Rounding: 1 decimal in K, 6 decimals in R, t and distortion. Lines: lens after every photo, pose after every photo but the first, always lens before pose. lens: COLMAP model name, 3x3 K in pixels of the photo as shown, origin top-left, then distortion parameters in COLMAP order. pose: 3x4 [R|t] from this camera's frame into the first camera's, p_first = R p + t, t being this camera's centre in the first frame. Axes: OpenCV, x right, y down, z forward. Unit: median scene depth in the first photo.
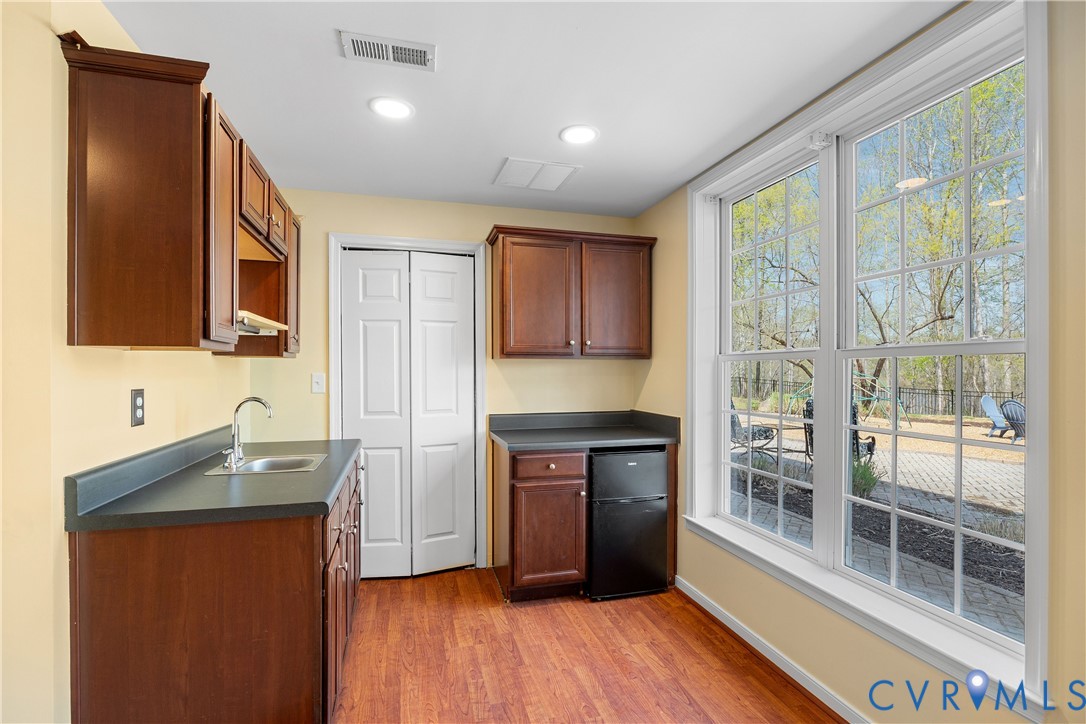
lens RADIAL K [[526.8, 0, 552.2], [0, 526.8, 359.6], [0, 0, 1]] dist [-0.003954, -0.000235]
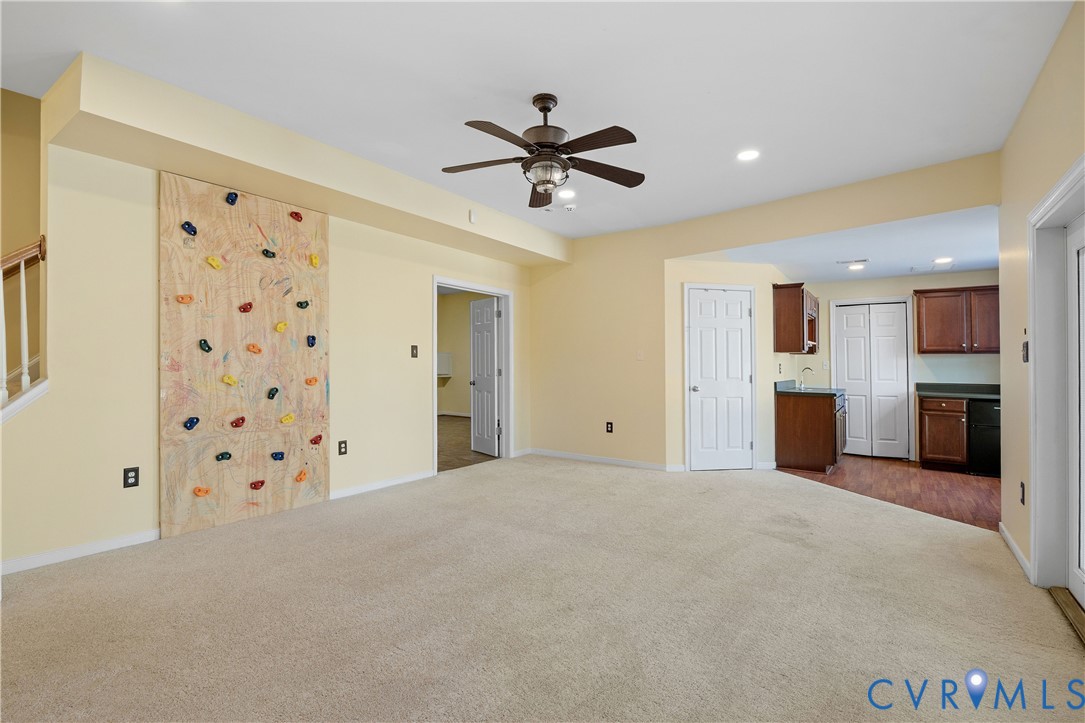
lens RADIAL K [[526.3, 0, 553.0], [0, 526.3, 352.5], [0, 0, 1]] dist [-0.003954, -0.000235]
pose [[0.655624, -0.011479, -0.755000, 0.512449], [0.006755, 0.999934, -0.009337, 0.001869], [0.755057, 0.001021, 0.655658, -1.412984]]
